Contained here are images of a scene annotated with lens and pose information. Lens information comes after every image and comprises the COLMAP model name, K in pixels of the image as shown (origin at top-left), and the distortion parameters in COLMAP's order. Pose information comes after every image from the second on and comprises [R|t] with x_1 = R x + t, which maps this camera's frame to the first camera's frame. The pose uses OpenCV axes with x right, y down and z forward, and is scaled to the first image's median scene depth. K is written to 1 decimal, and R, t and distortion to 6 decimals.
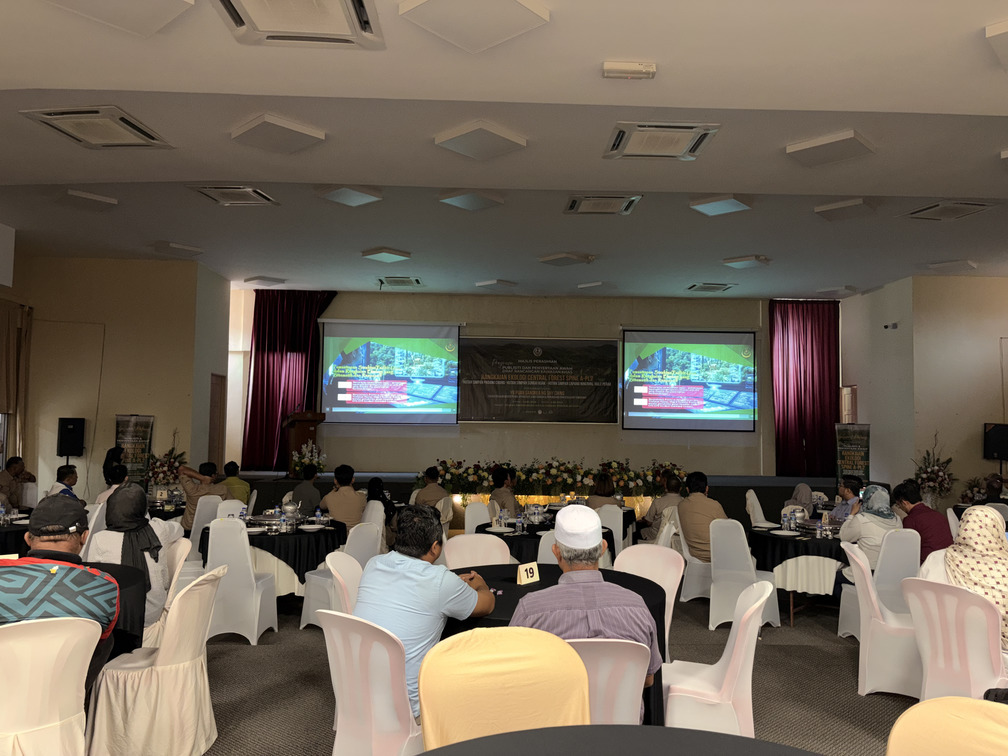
lens RADIAL K [[755.0, 0, 508.9], [0, 755.0, 378.5], [0, 0, 1]] dist [0.053436, -0.016399]
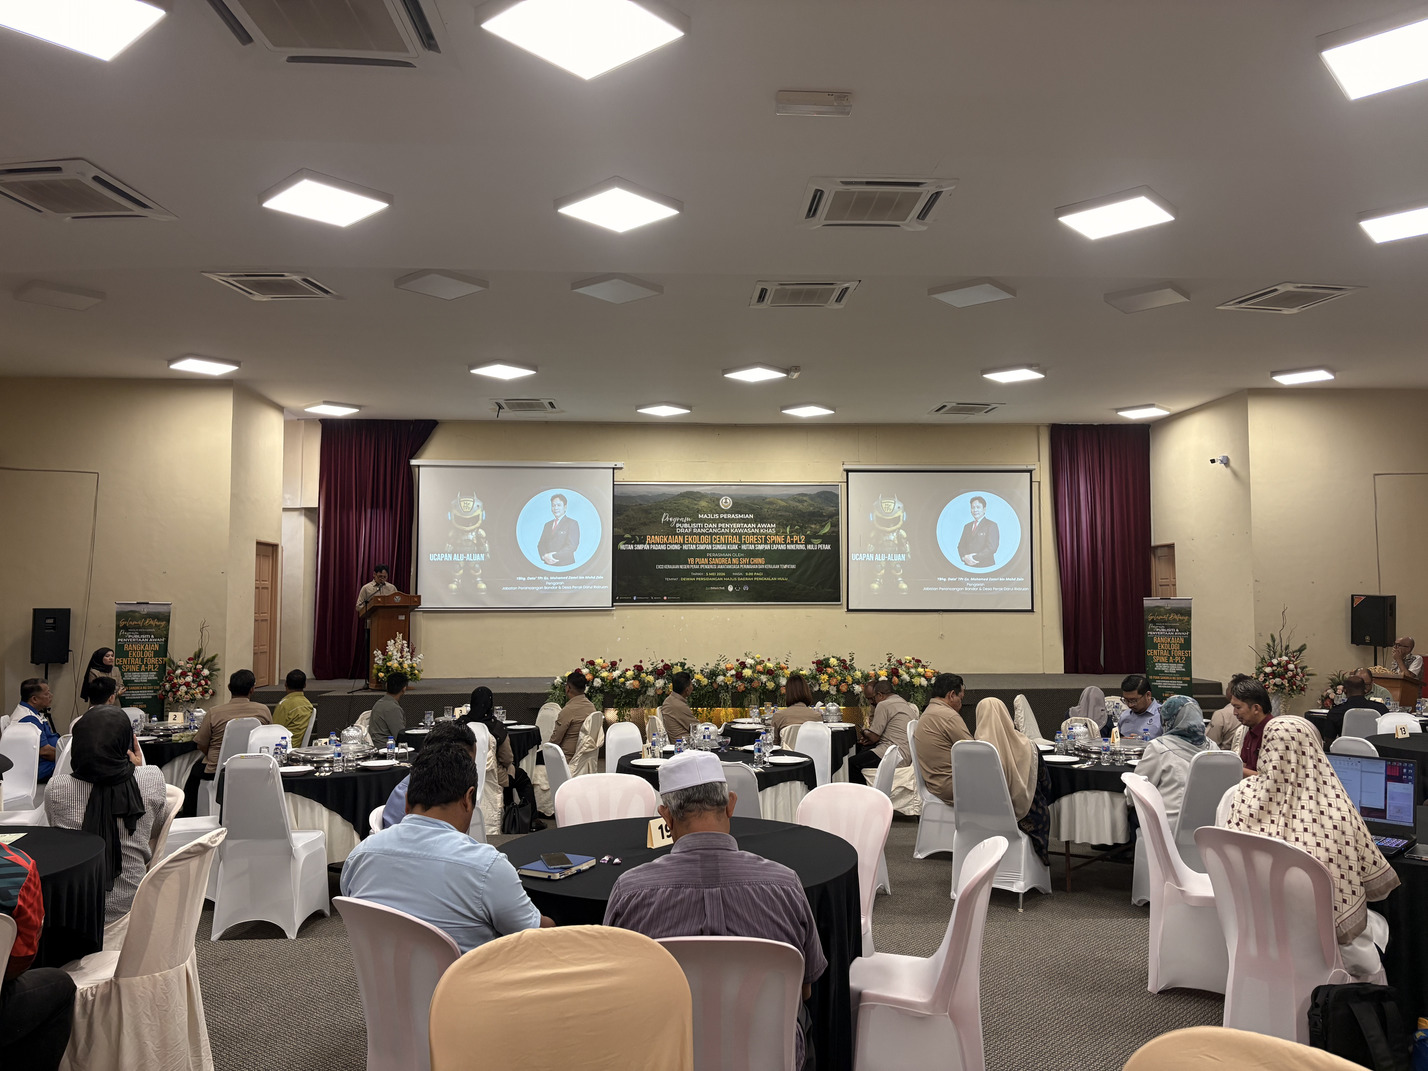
lens RADIAL K [[1069.6, 0, 720.3], [0, 1069.6, 537.0], [0, 0, 1]] dist [0.053436, -0.016399]
pose [[0.999703, -0.014896, 0.019284, 0.016296], [0.014920, 0.999888, -0.001077, -0.002778], [-0.019266, 0.001365, 0.999813, 0.004042]]
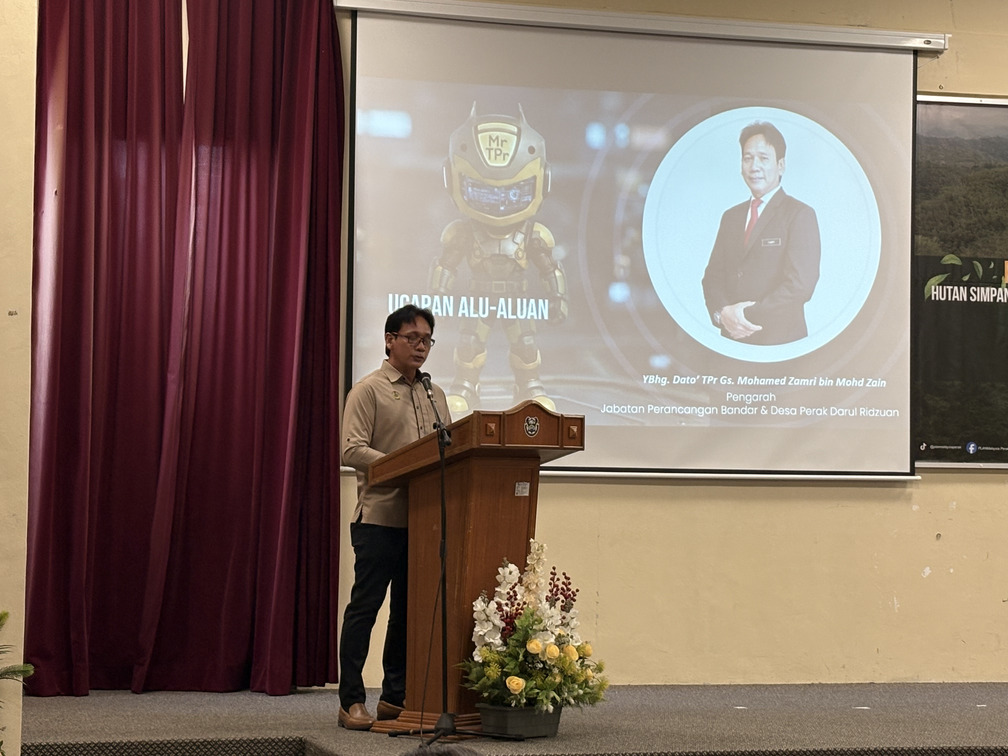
lens RADIAL K [[2342.9, 0, 467.5], [0, 2342.9, 375.3], [0, 0, 1]] dist [0.284130, 0.000000]
pose [[0.976070, 0.007455, 0.217328, -0.438869], [-0.009809, 0.999904, 0.009756, 0.029746], [-0.217235, -0.011655, 0.976050, 0.392679]]
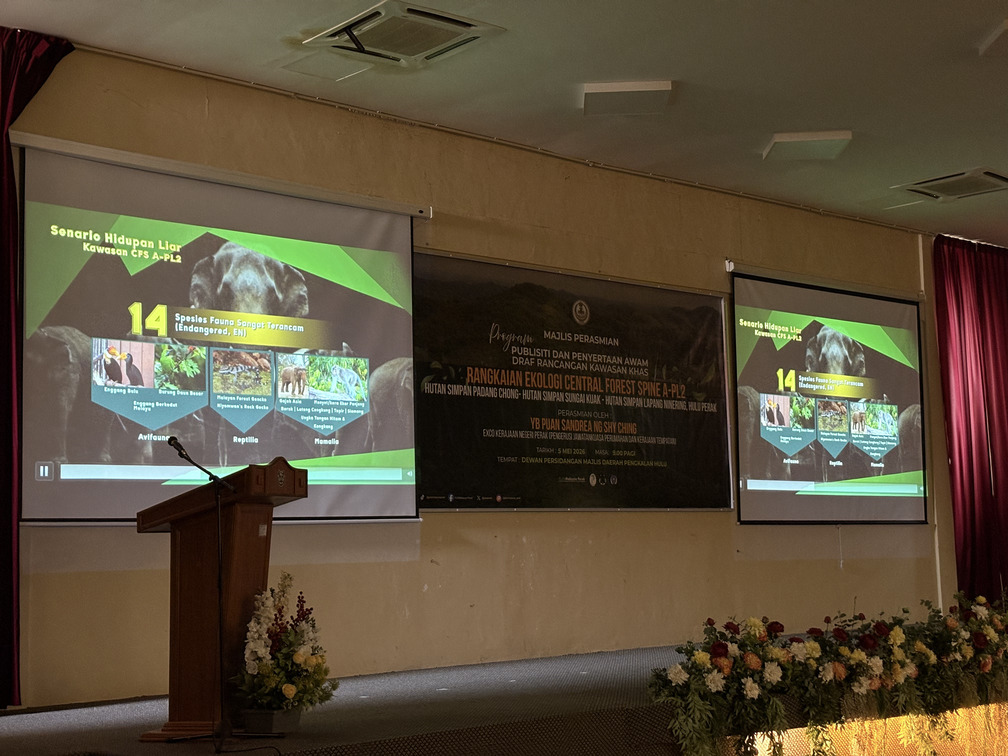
lens RADIAL K [[1510.8, 0, 486.0], [0, 1510.8, 376.7], [0, 0, 1]] dist [0.064660, 0.000000]
pose [[0.774220, 0.041100, 0.631581, -0.555994], [-0.006754, 0.998369, -0.056690, 0.045074], [-0.632881, 0.039625, 0.773235, 0.586407]]
